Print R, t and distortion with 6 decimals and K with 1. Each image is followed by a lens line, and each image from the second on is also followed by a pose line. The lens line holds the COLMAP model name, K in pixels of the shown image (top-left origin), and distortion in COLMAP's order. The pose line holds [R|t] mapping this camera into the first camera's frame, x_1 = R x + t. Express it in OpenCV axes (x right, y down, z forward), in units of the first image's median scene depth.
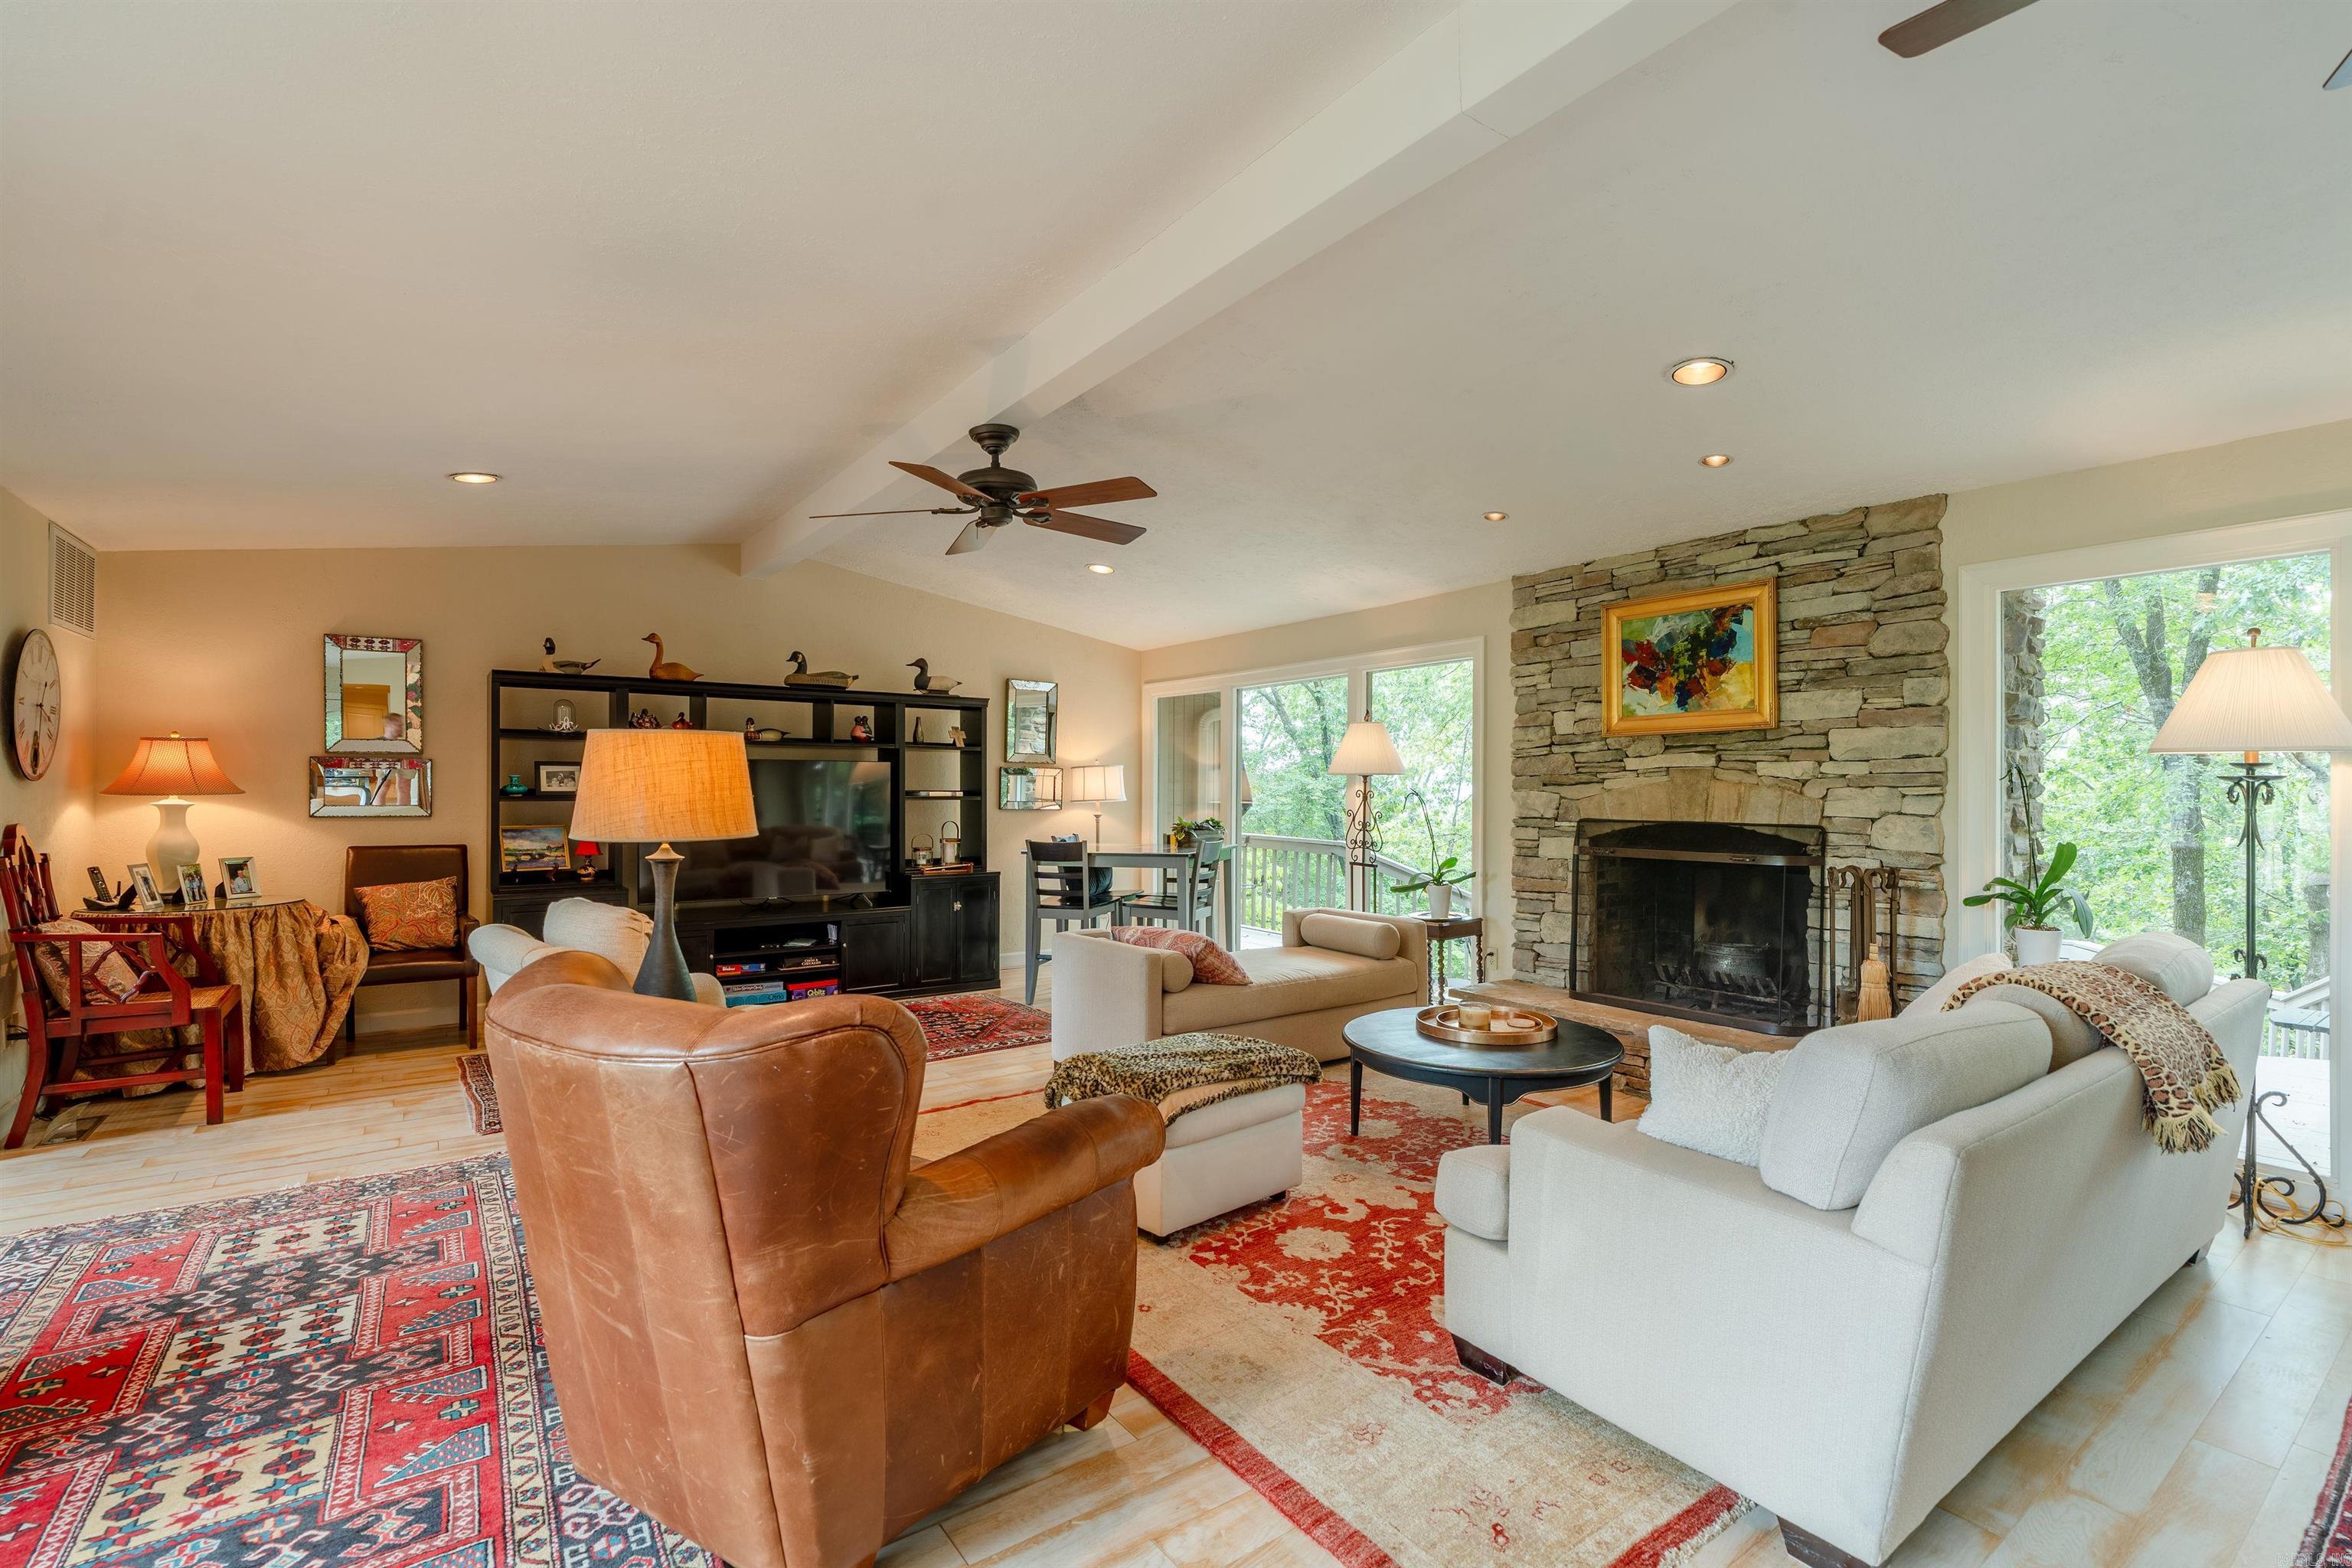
lens RADIAL K [[1056.2, 0, 1181.2], [0, 1056.2, 786.9], [0, 0, 1]] dist [-0.004038, 0.001211]
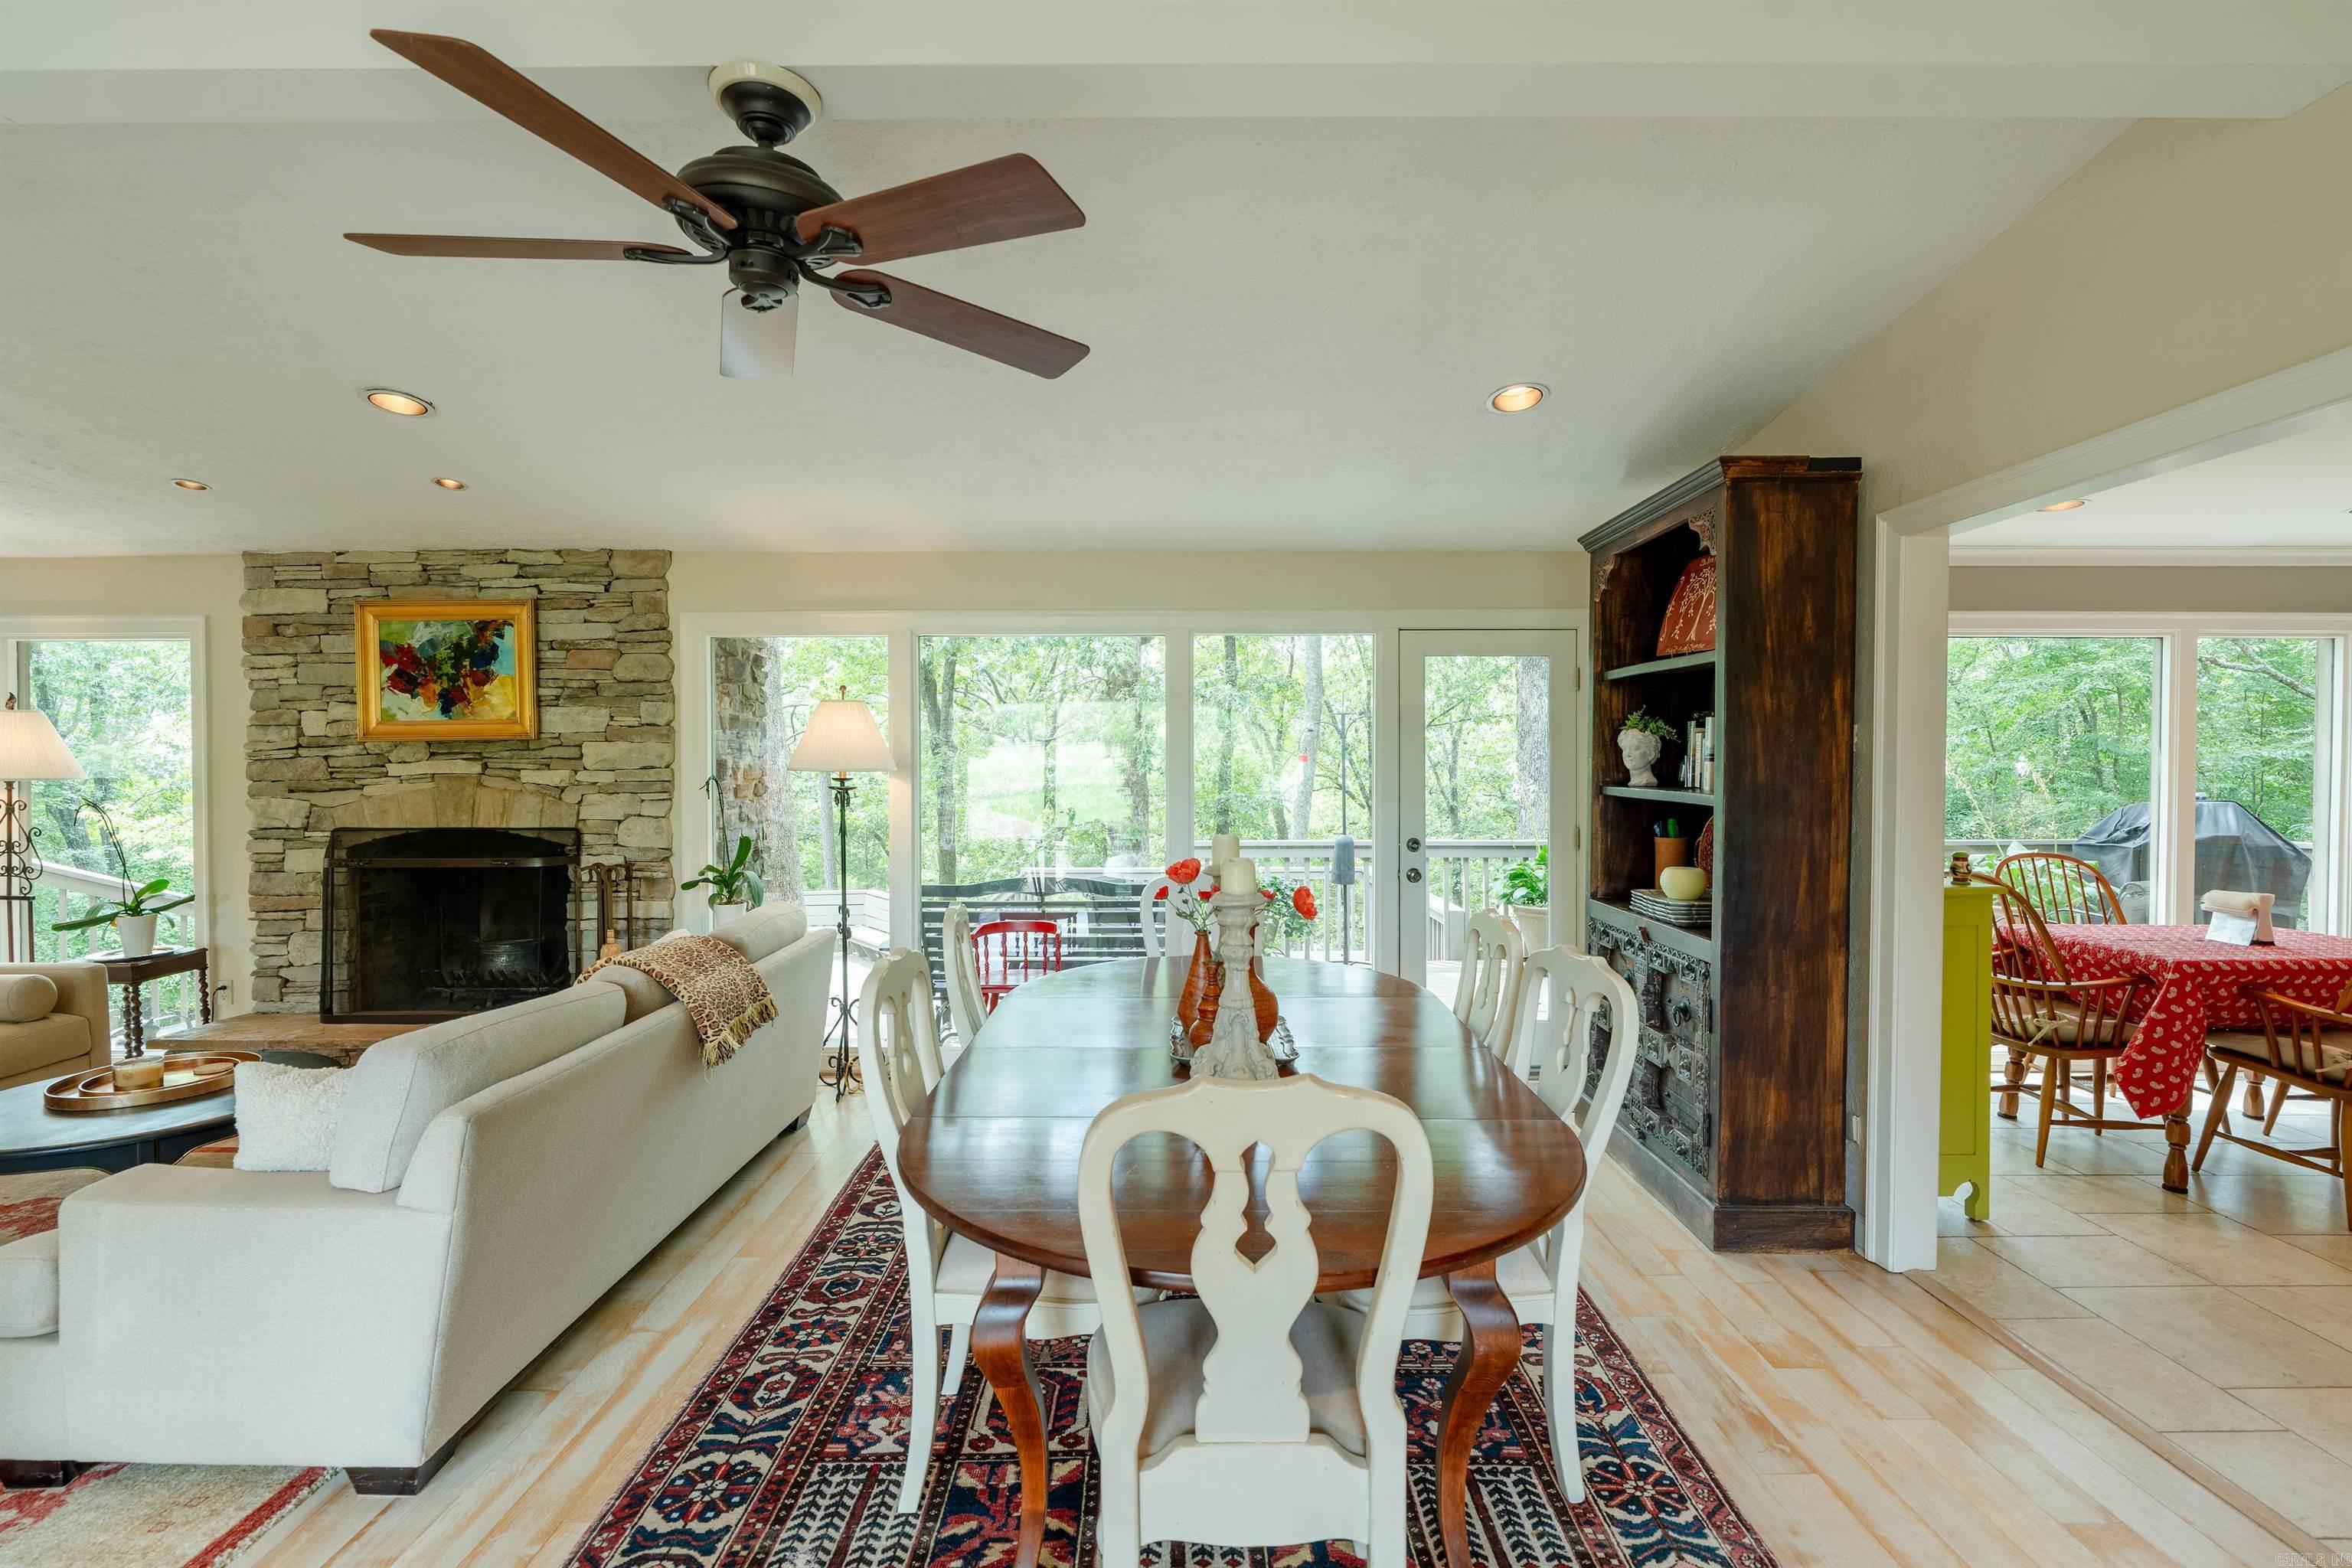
lens RADIAL K [[1051.3, 0, 1176.0], [0, 1051.3, 784.0], [0, 0, 1]] dist [-0.002937, 0.001189]
pose [[0.584324, -0.018681, 0.811305, 0.068670], [0.001220, 0.999754, 0.022141, -0.031035], [-0.811519, -0.011947, 0.584204, -0.153402]]
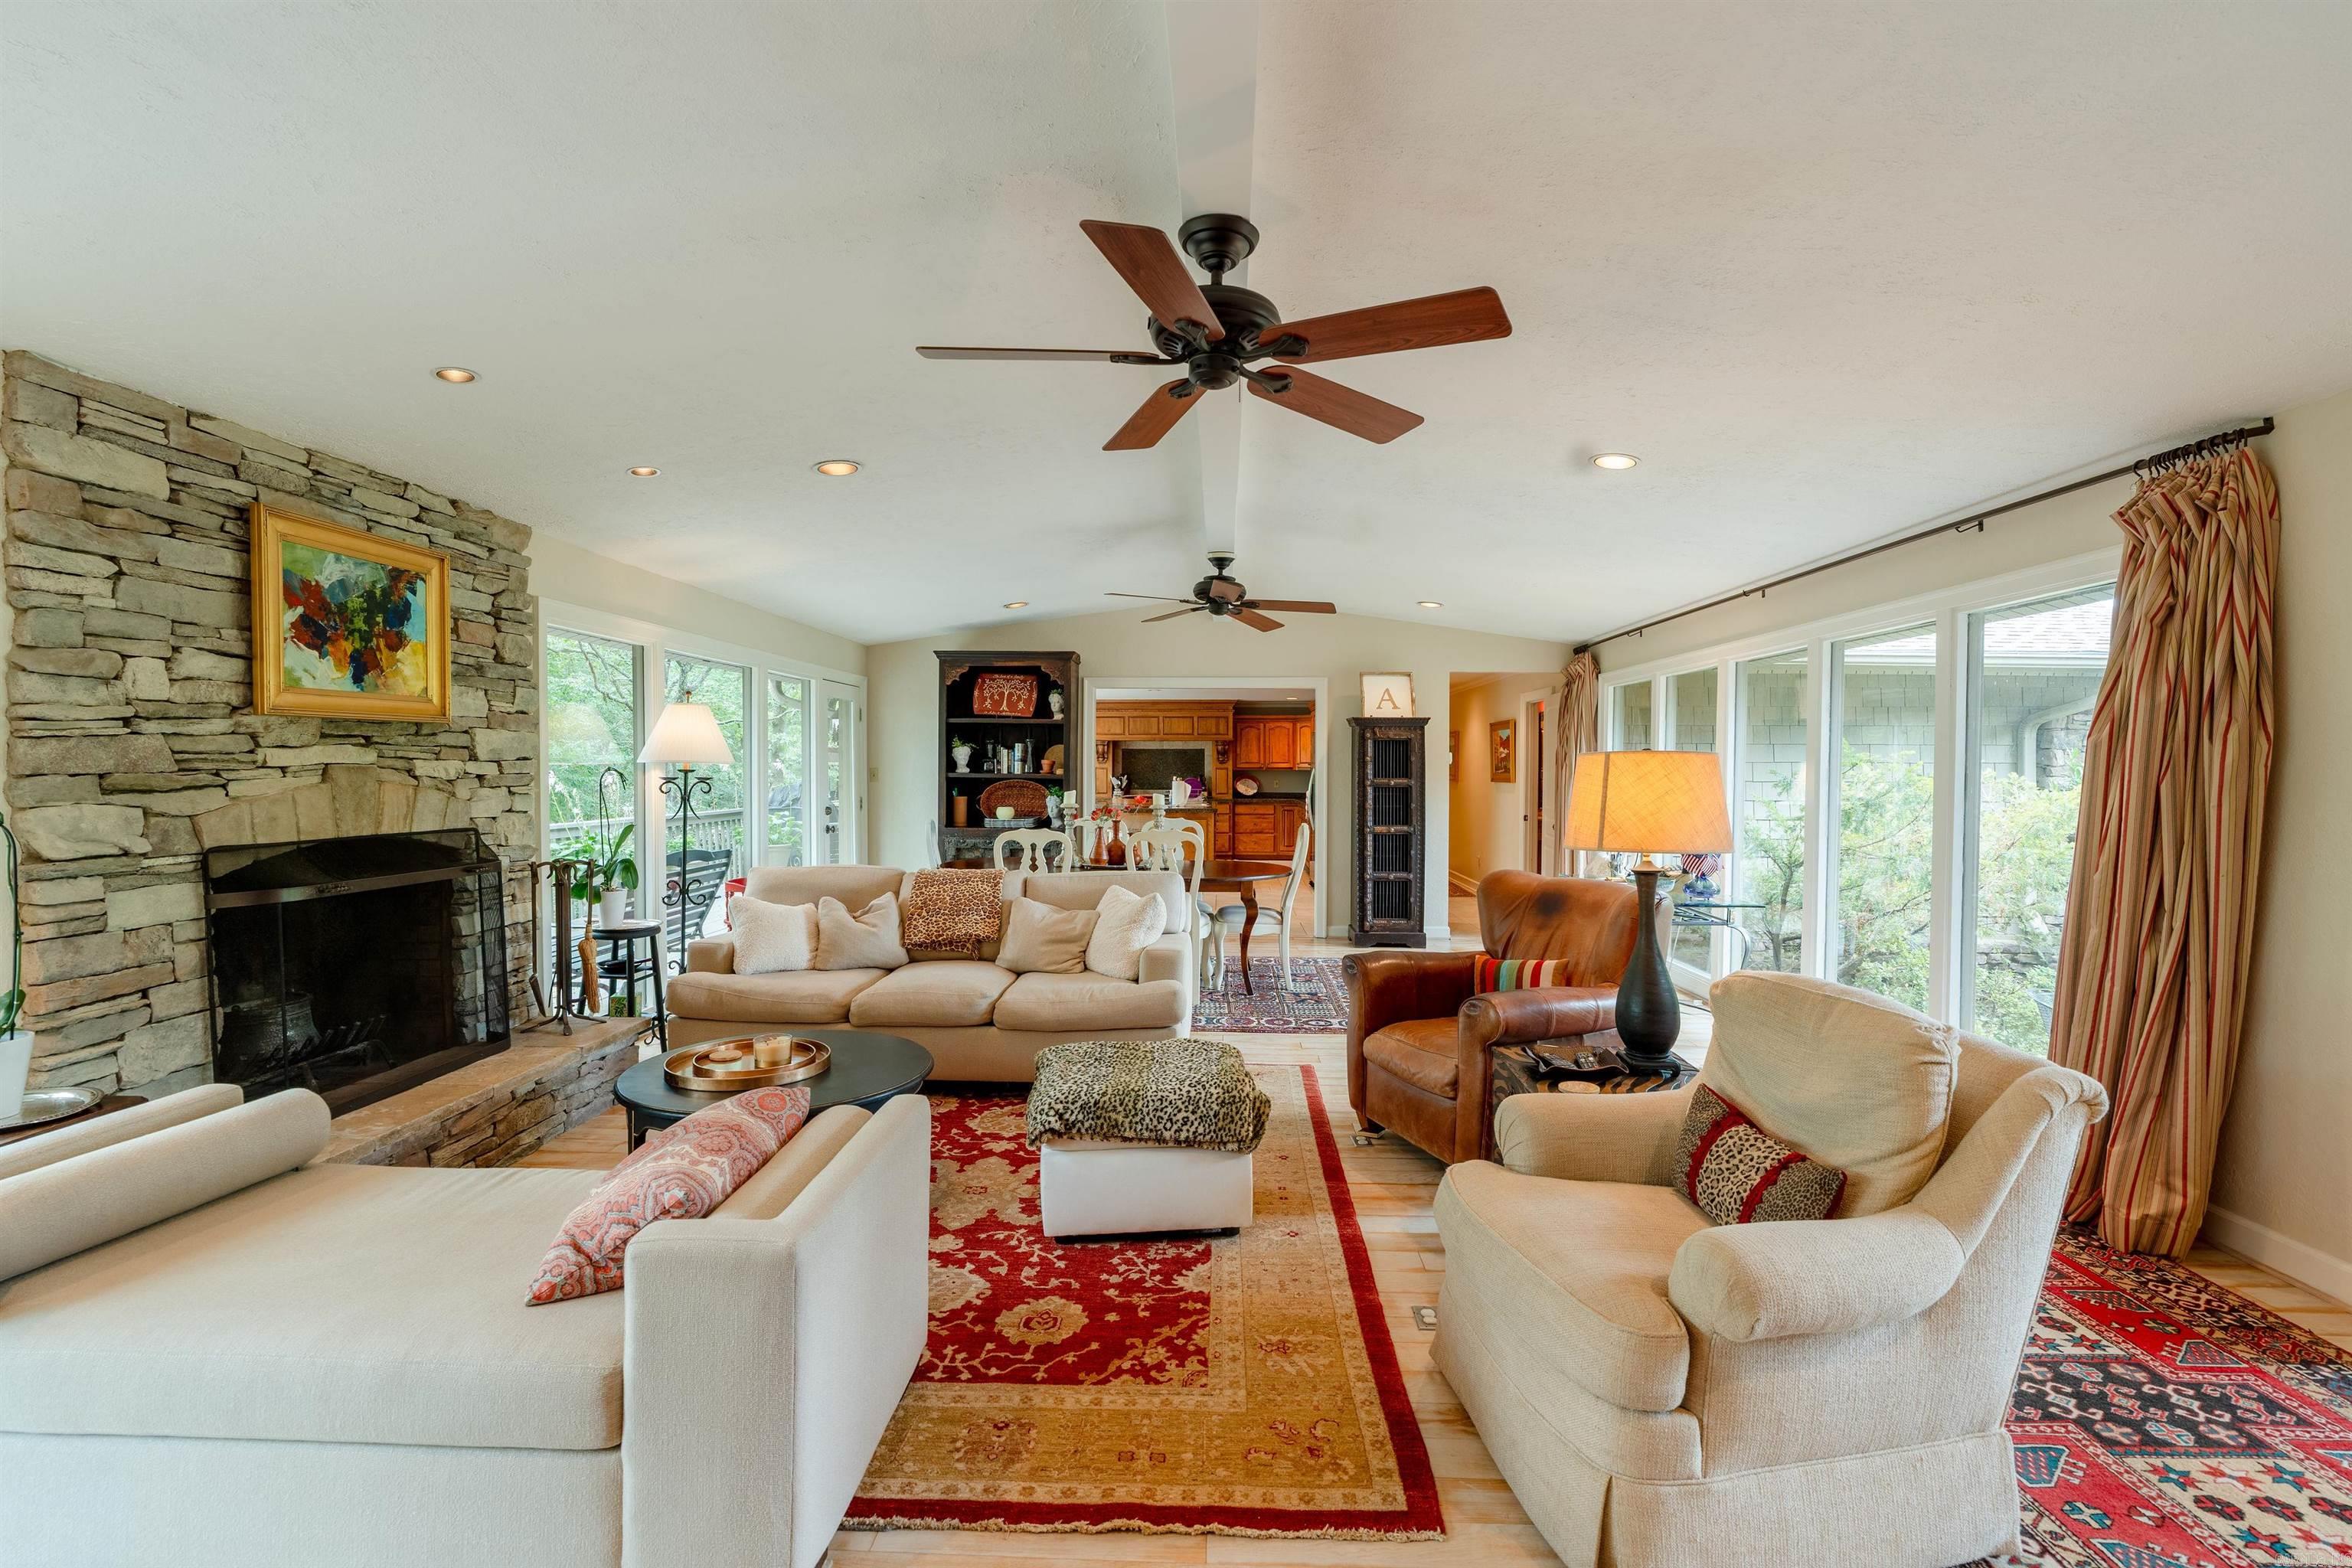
lens RADIAL K [[1051.3, 0, 1176.0], [0, 1051.3, 784.0], [0, 0, 1]] dist [-0.002937, 0.001189]
pose [[-0.783866, -0.014325, 0.620765, -0.450938], [-0.006961, 0.999874, 0.014284, -0.019725], [-0.620891, 0.006876, -0.783867, 1.242223]]
